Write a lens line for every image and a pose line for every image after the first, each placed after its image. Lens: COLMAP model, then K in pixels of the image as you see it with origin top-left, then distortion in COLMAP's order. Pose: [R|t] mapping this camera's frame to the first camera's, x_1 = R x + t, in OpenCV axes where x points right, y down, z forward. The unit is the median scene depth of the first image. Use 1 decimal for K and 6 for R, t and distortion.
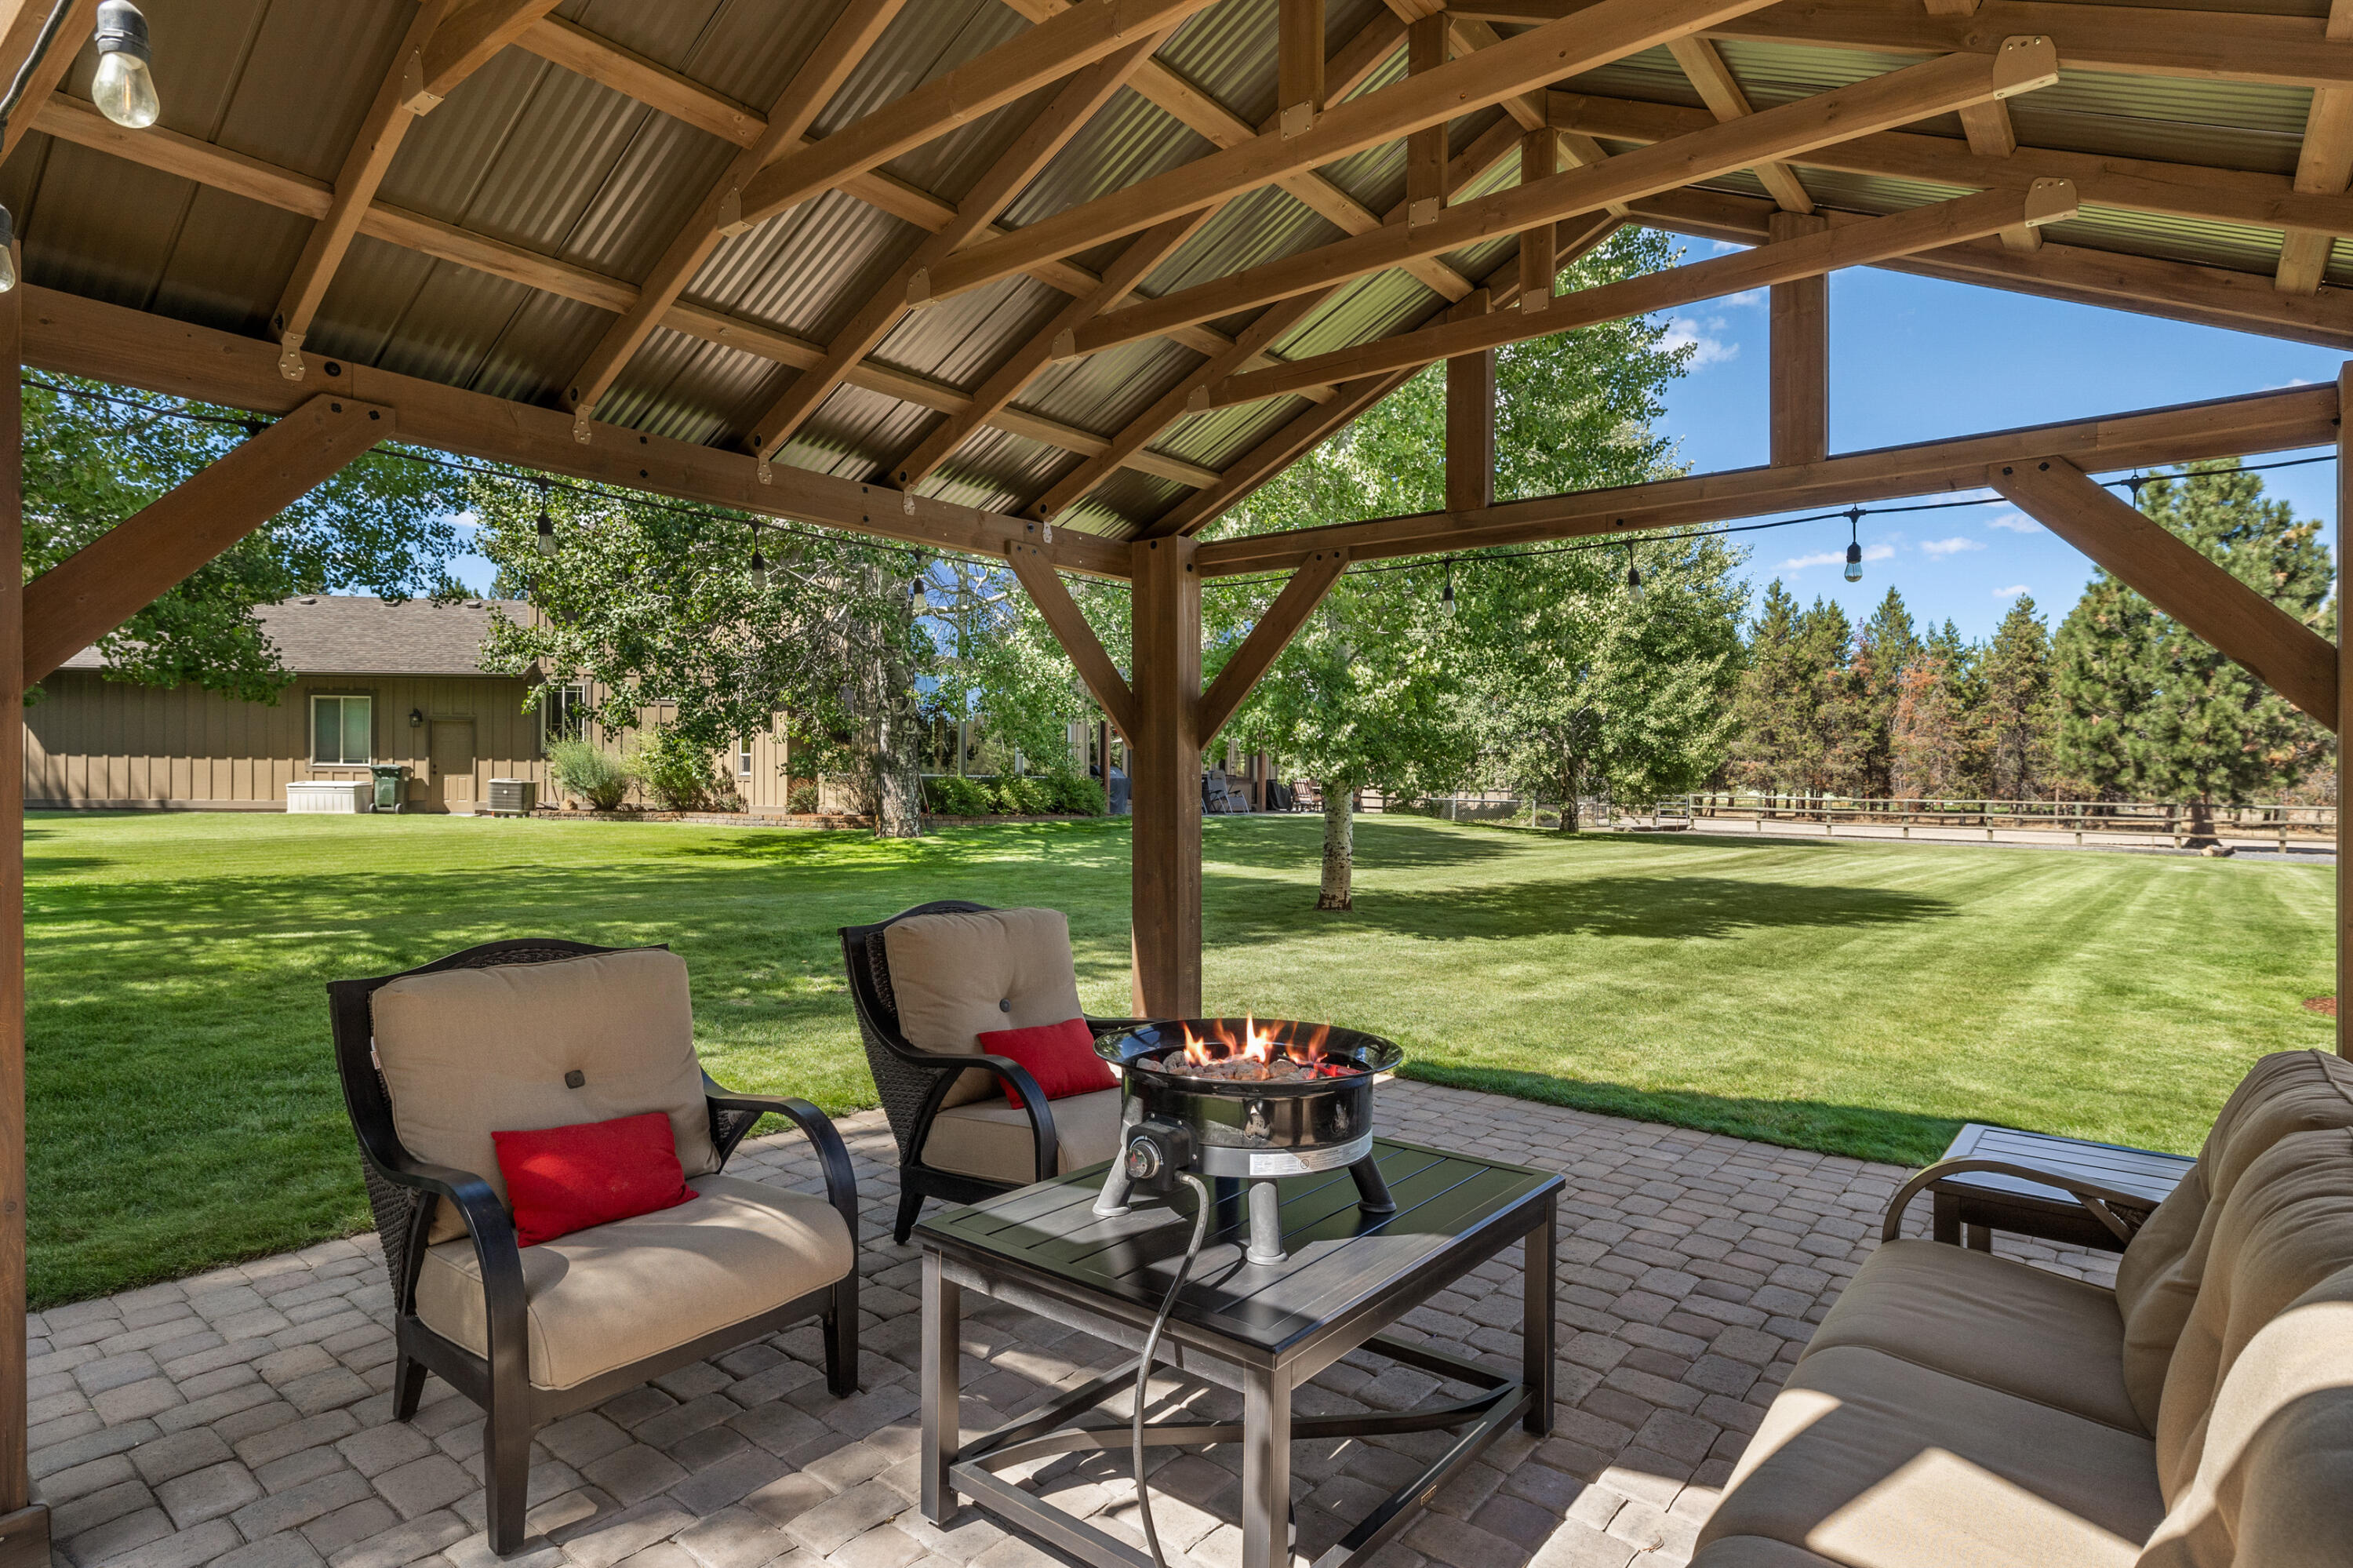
lens RADIAL K [[1277.6, 0, 1179.0], [0, 1277.6, 784.6], [0, 0, 1]] dist [0.014677, 0.000278]
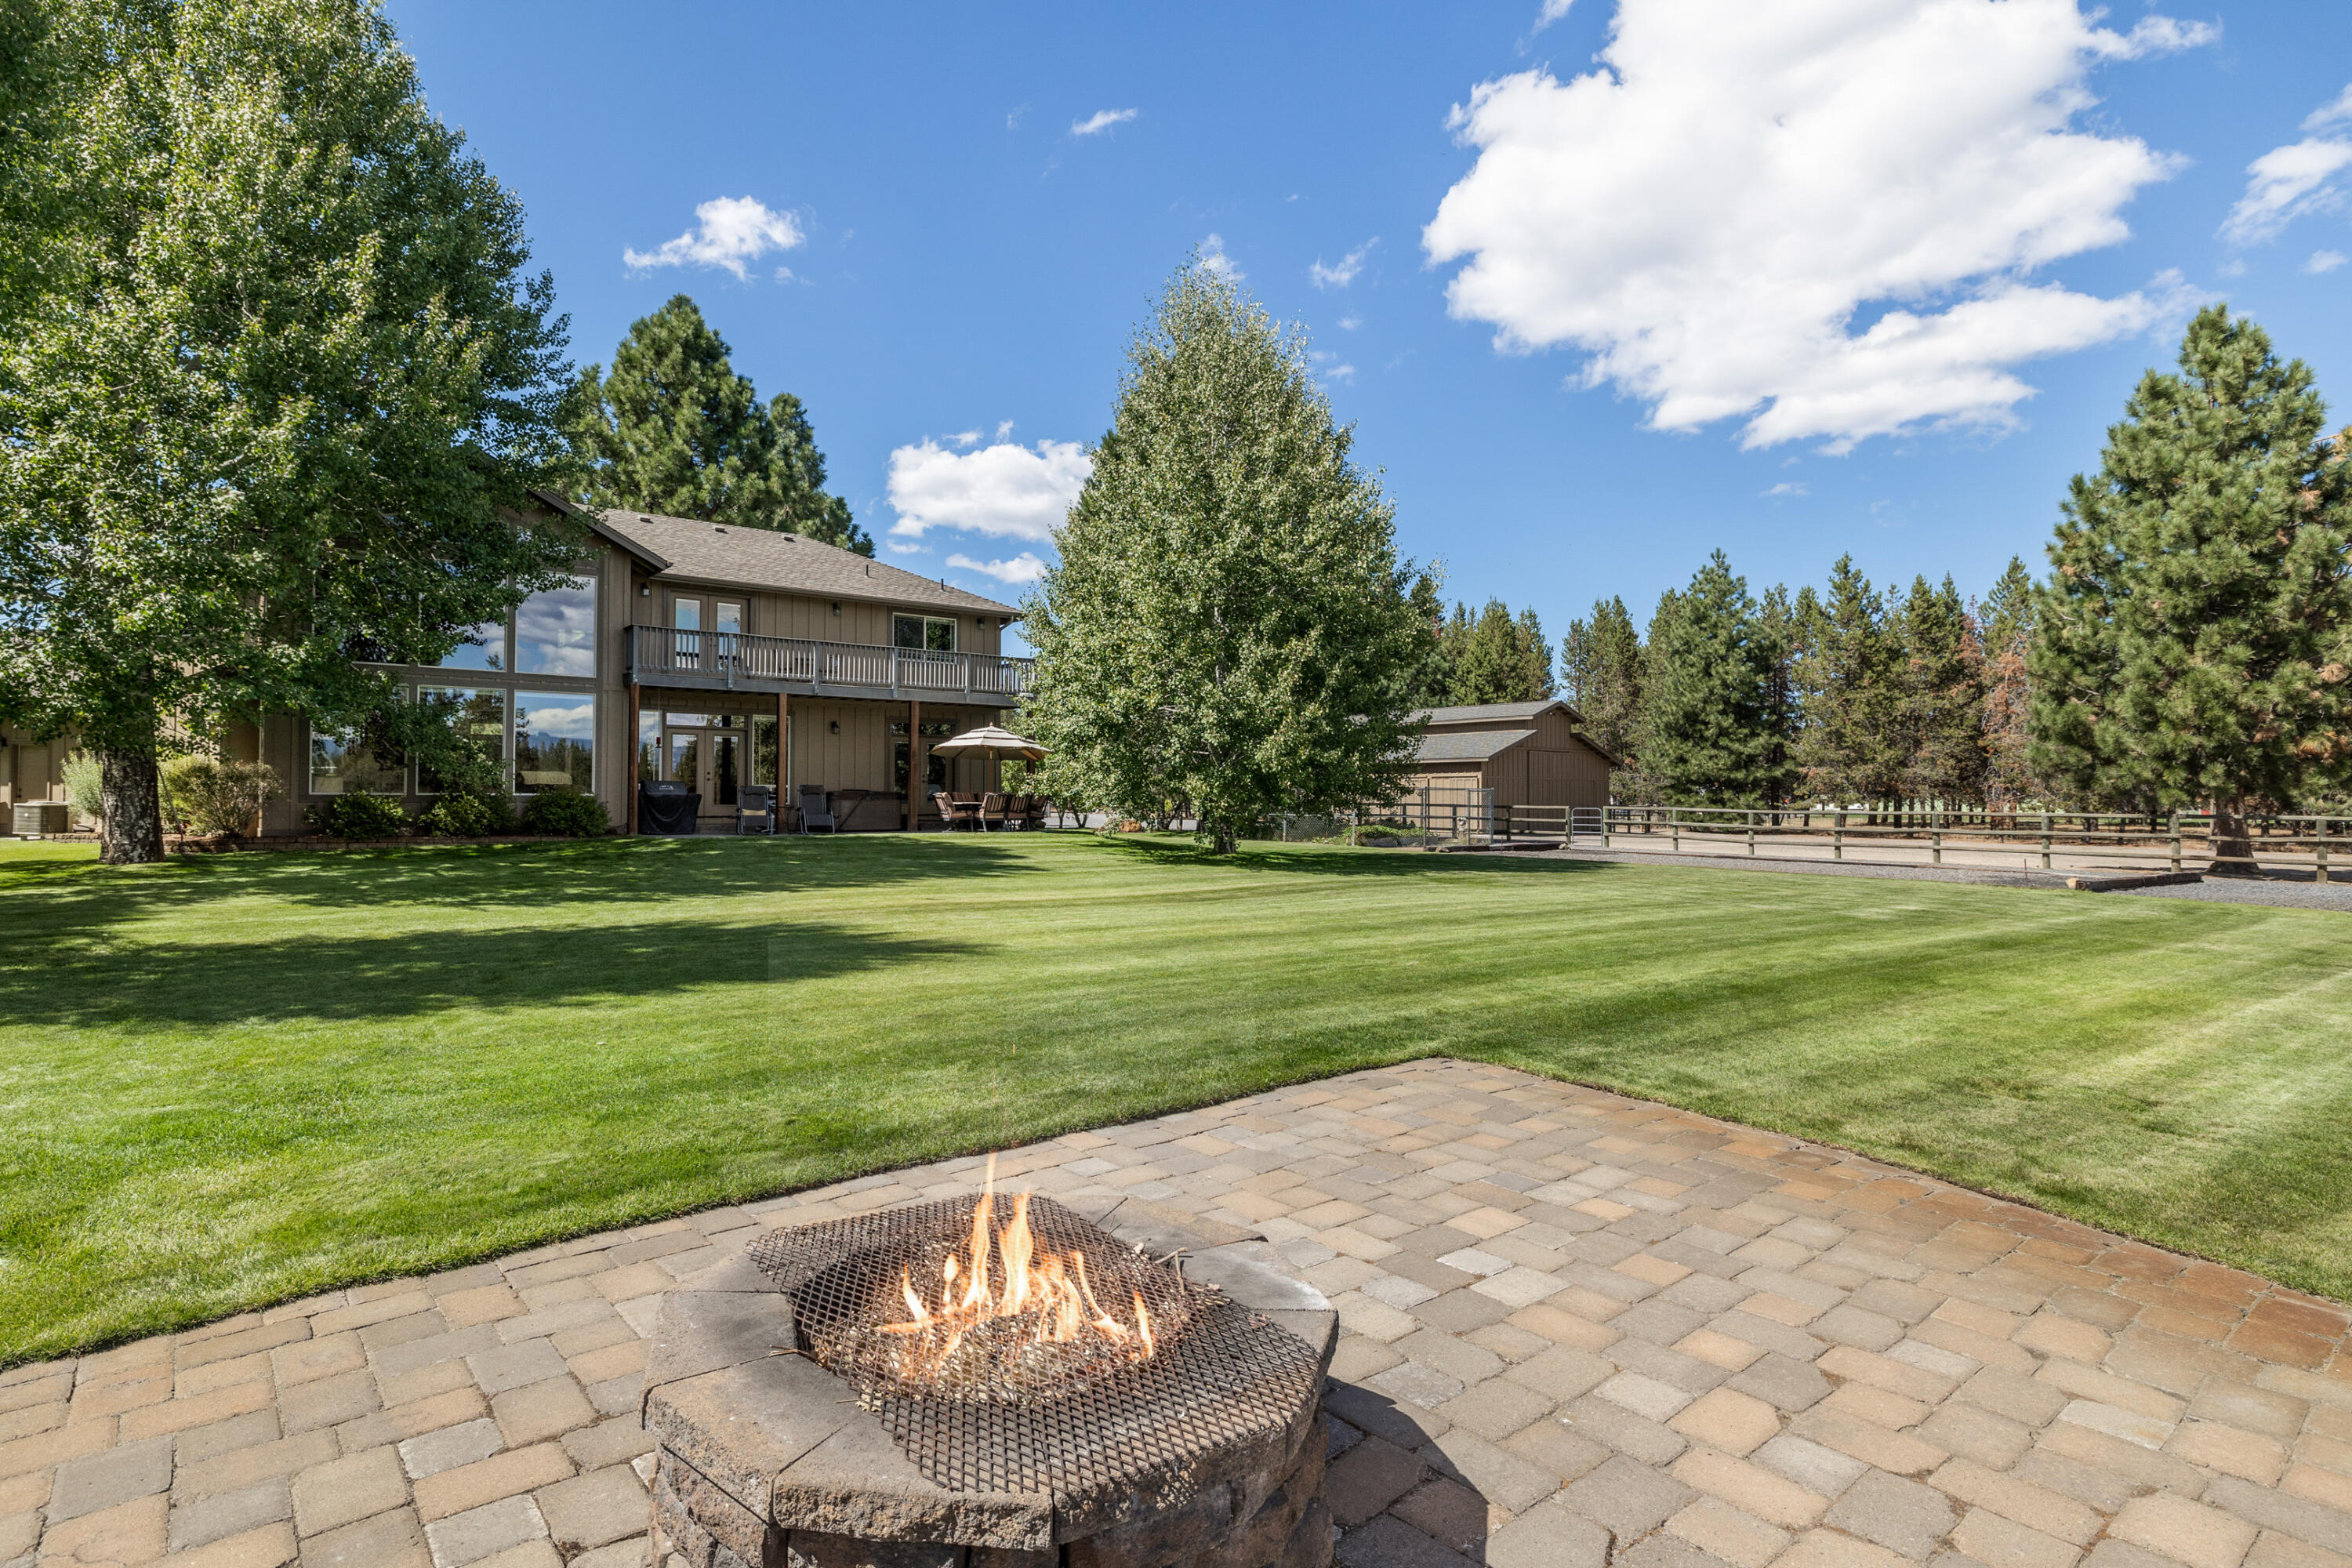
lens RADIAL K [[1212.3, 0, 1157.4], [0, 1212.3, 767.0], [0, 0, 1]] dist [0.003391, 0.003063]
pose [[0.972381, -0.015484, -0.232883, 0.386180], [0.008880, 0.999529, -0.029378, 0.003364], [0.233228, 0.026498, 0.972061, 0.196822]]
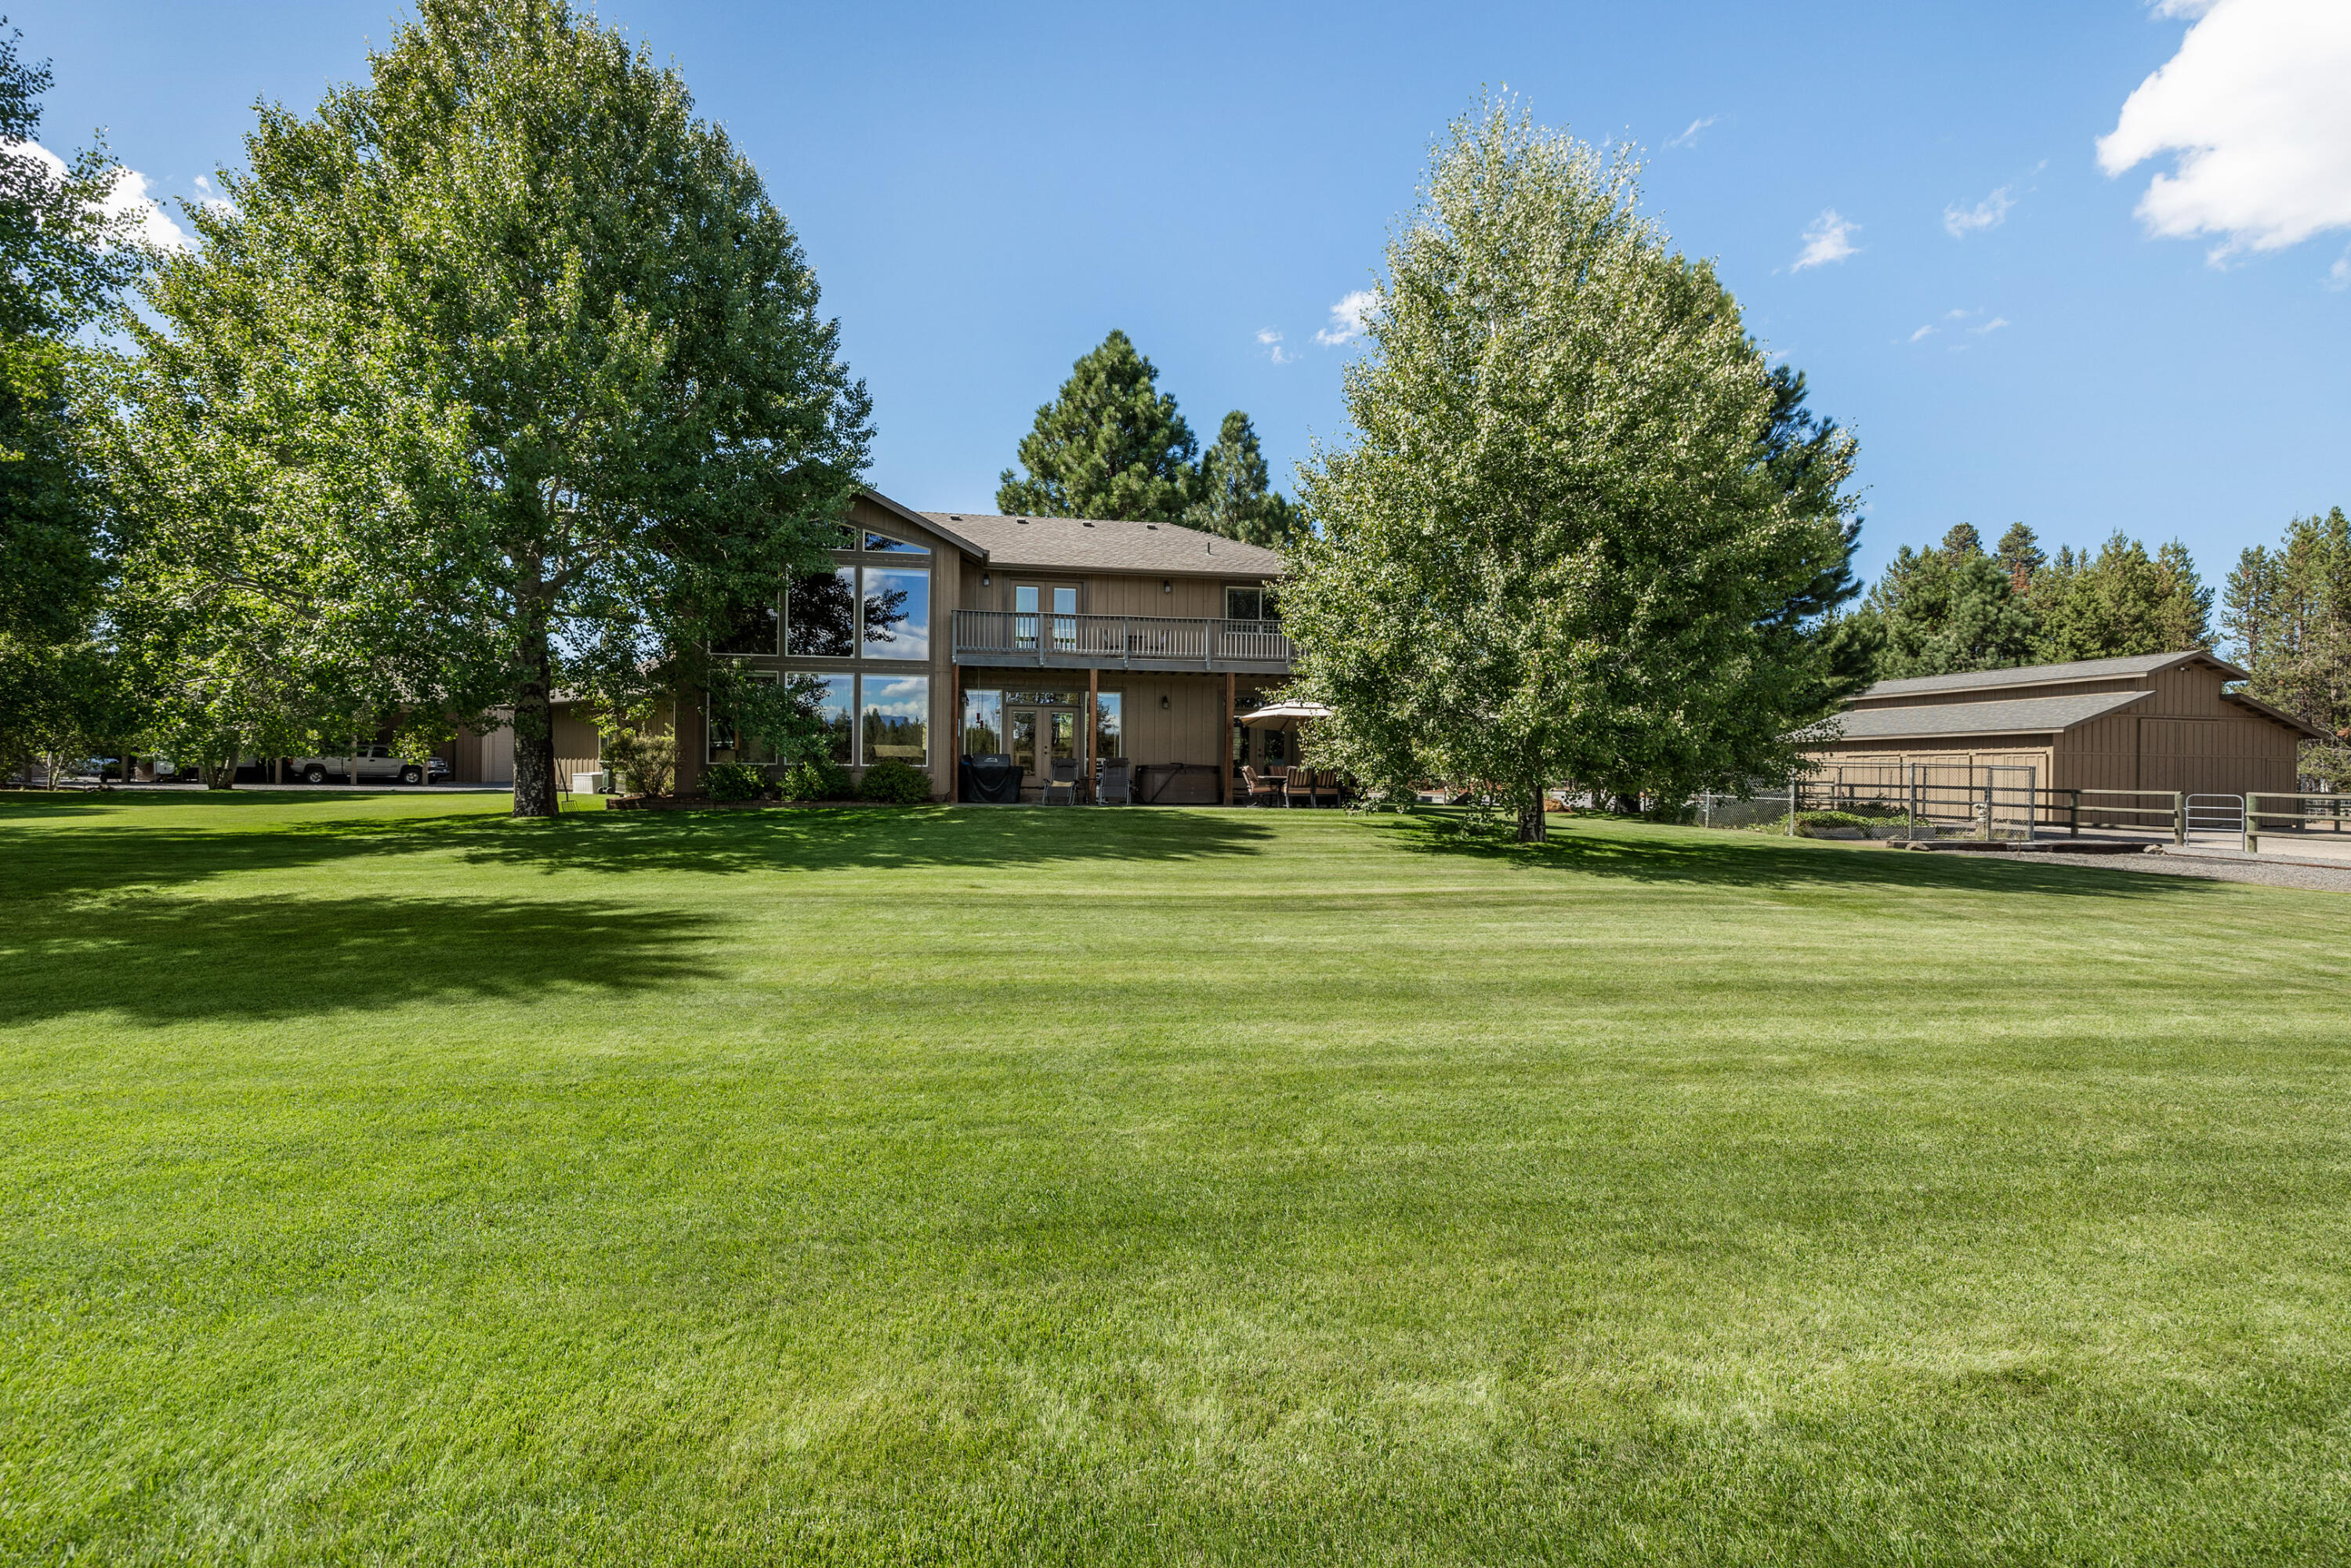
lens RADIAL K [[1004.1, 0, 1158.5], [0, 1004.1, 799.5], [0, 0, 1]] dist [-0.002591, 0.002948]
pose [[0.726956, 0.011405, -0.686589, 0.456700], [-0.002689, 0.999902, 0.013762, 0.008072], [0.686678, -0.008158, 0.726916, 0.417290]]
